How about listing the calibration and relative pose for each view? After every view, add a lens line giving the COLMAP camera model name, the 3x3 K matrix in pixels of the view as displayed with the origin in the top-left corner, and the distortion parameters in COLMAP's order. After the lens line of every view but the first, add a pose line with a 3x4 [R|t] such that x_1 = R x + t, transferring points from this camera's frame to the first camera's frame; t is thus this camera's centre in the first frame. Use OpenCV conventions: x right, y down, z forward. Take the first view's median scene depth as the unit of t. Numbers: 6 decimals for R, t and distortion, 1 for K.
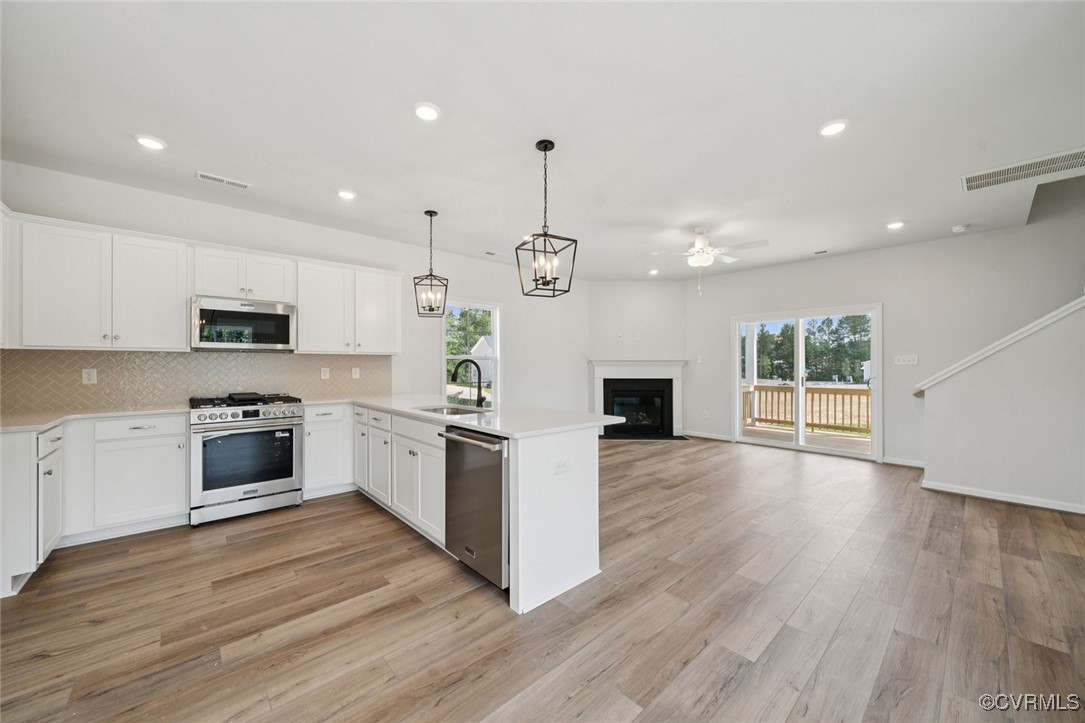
lens RADIAL K [[405.4, 0, 537.9], [0, 405.4, 365.7], [0, 0, 1]] dist [0.000022, -0.000109]
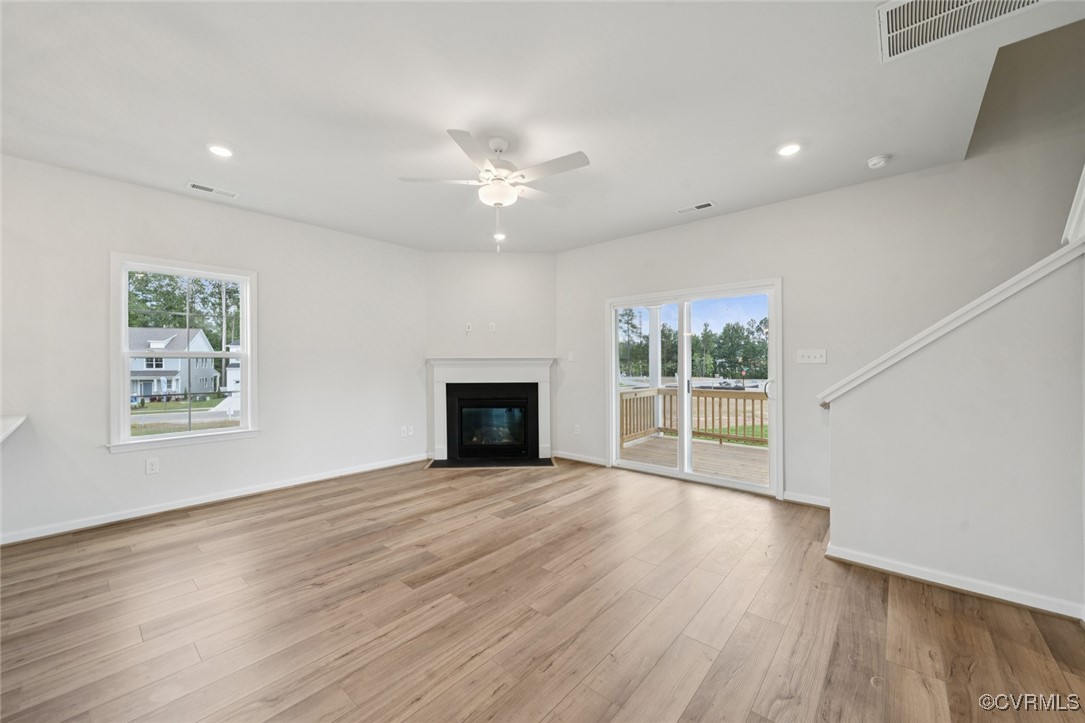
lens RADIAL K [[413.0, 0, 539.3], [0, 413.0, 364.2], [0, 0, 1]] dist [0.000585, -0.000016]
pose [[0.993379, -0.003682, 0.114823, 0.337897], [0.003919, 0.999991, -0.001842, -0.000899], [-0.114815, 0.002280, 0.993384, 0.322574]]
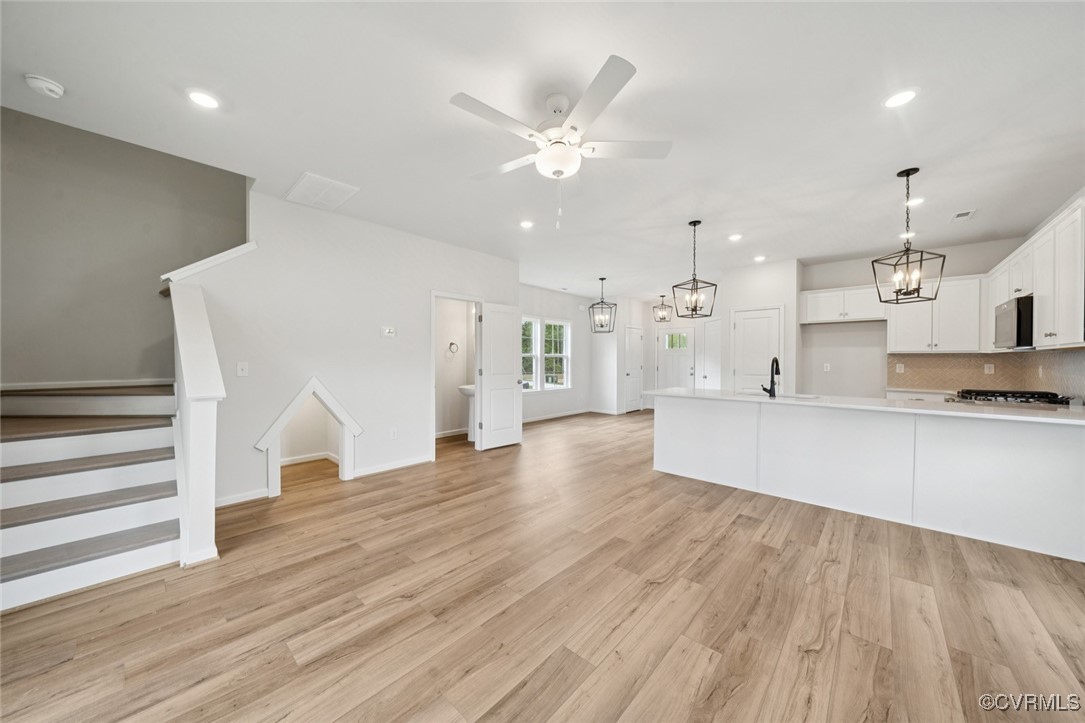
lens RADIAL K [[369.8, 0, 538.7], [0, 369.8, 358.4], [0, 0, 1]] dist [-0.002160, -0.000185]
pose [[-0.995793, -0.004146, -0.091541, 0.406442], [-0.004068, 0.999991, -0.001041, -0.004864], [0.091544, -0.000664, -0.995801, 1.279479]]
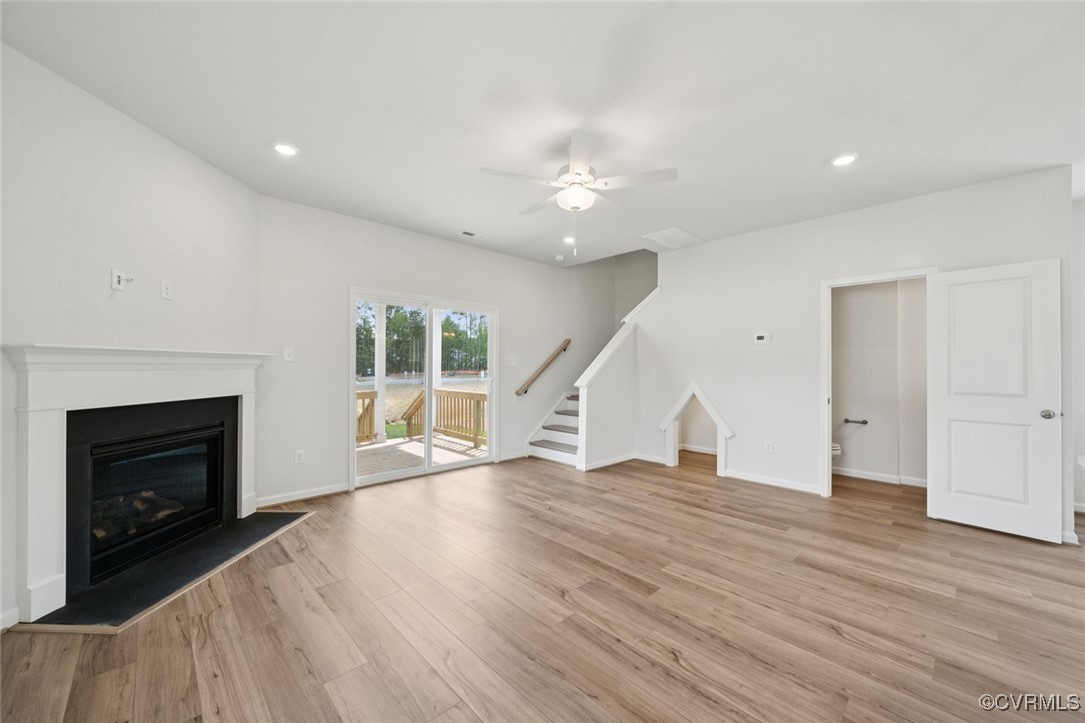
lens RADIAL K [[413.0, 0, 539.3], [0, 413.0, 364.2], [0, 0, 1]] dist [0.000585, -0.000016]
pose [[-0.026285, 0.005282, 0.999641, -0.196297], [-0.003563, 0.999979, -0.005378, -0.001538], [-0.999648, -0.003703, -0.026265, 0.926632]]
